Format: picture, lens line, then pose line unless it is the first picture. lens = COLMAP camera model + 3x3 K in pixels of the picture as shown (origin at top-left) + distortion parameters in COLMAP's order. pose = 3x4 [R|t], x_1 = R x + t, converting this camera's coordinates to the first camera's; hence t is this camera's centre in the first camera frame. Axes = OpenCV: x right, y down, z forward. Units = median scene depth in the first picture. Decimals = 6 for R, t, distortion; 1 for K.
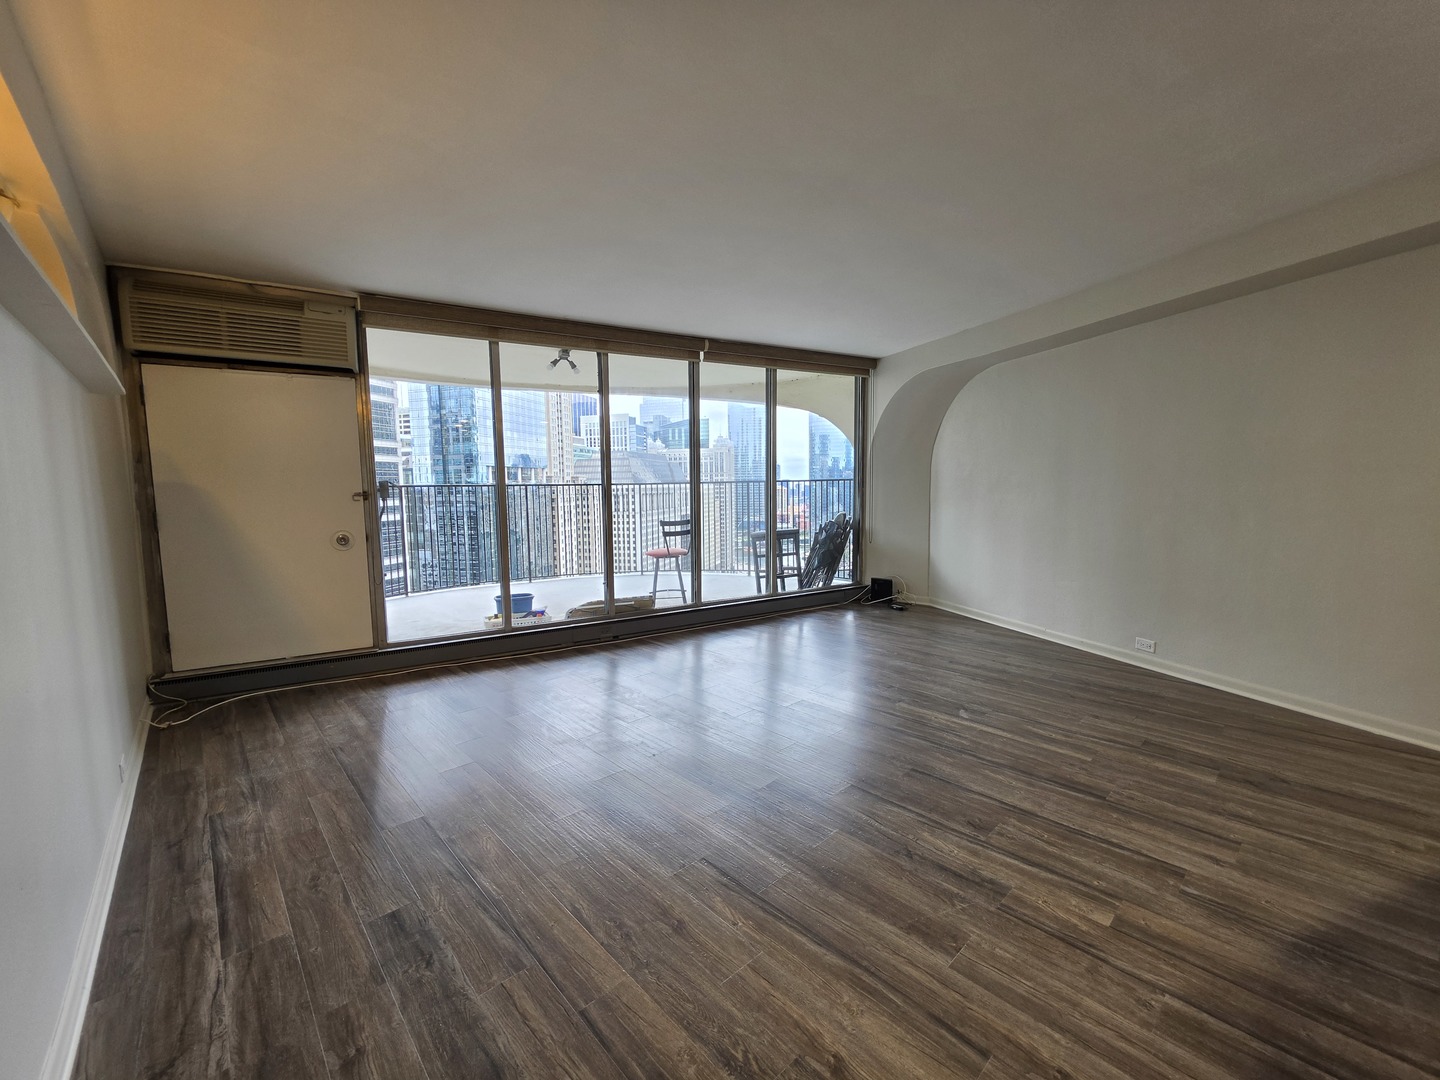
lens RADIAL K [[578.3, 0, 713.9], [0, 578.3, 541.0], [0, 0, 1]] dist [0.000253, 0.000064]
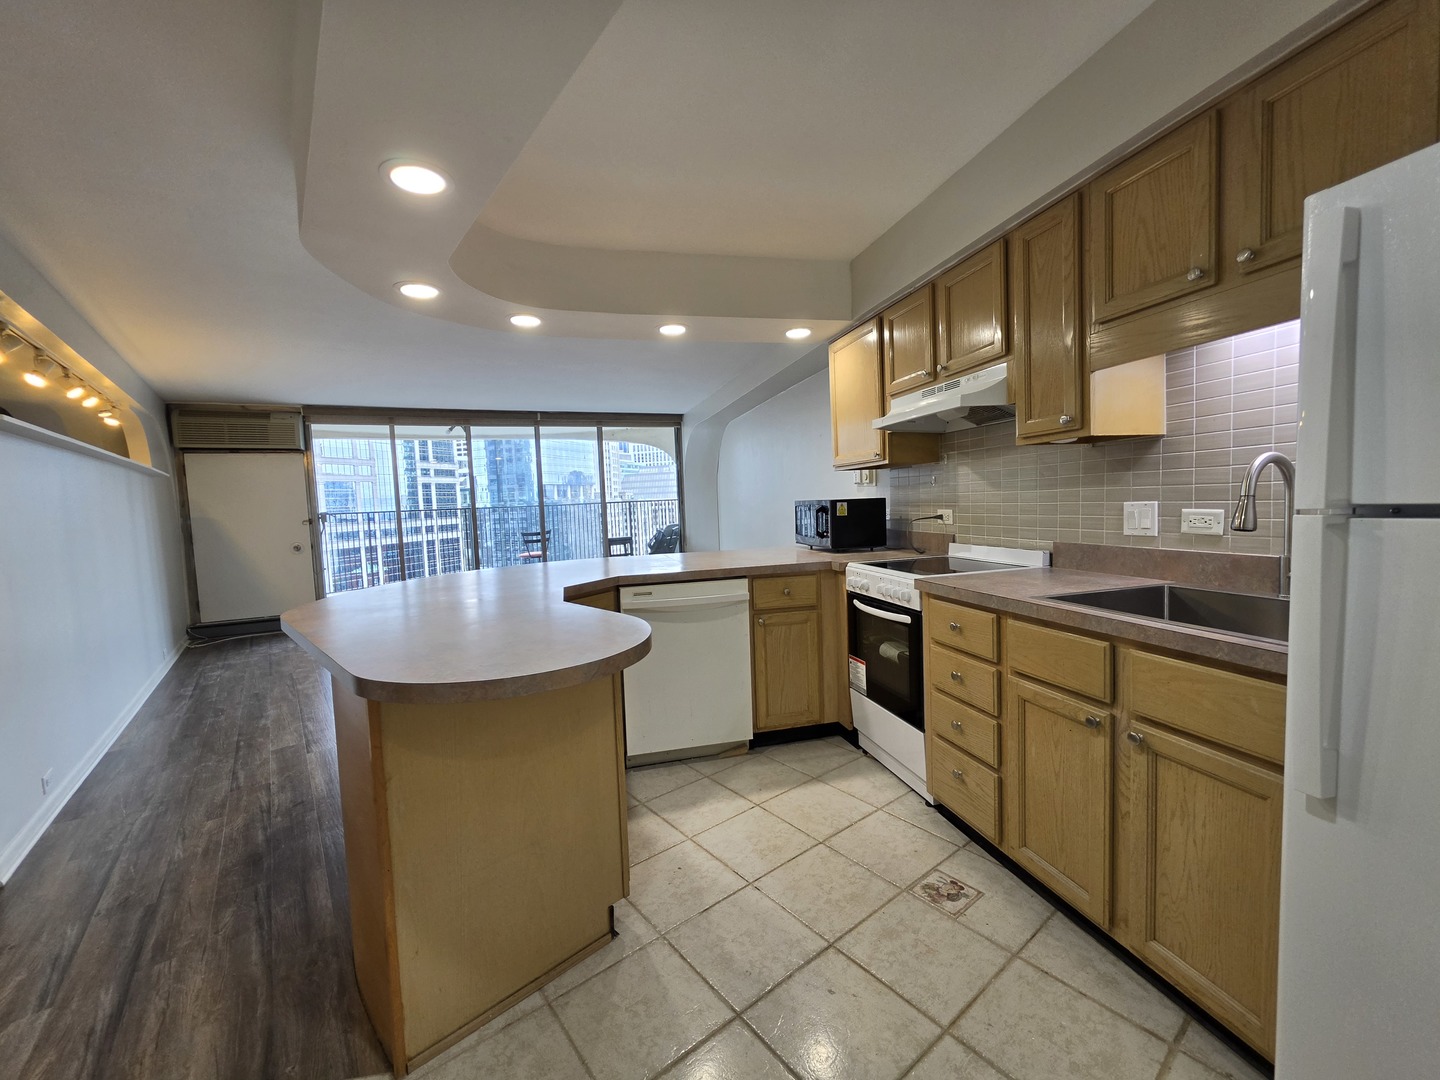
lens RADIAL K [[576.6, 0, 720.0], [0, 576.6, 540.0], [0, 0, 1]] dist [-0.000634, -0.000085]
pose [[0.996766, -0.019408, -0.077980, 0.509828], [0.017690, 0.999587, -0.022664, 0.024429], [0.078388, 0.021211, 0.996697, -0.413500]]
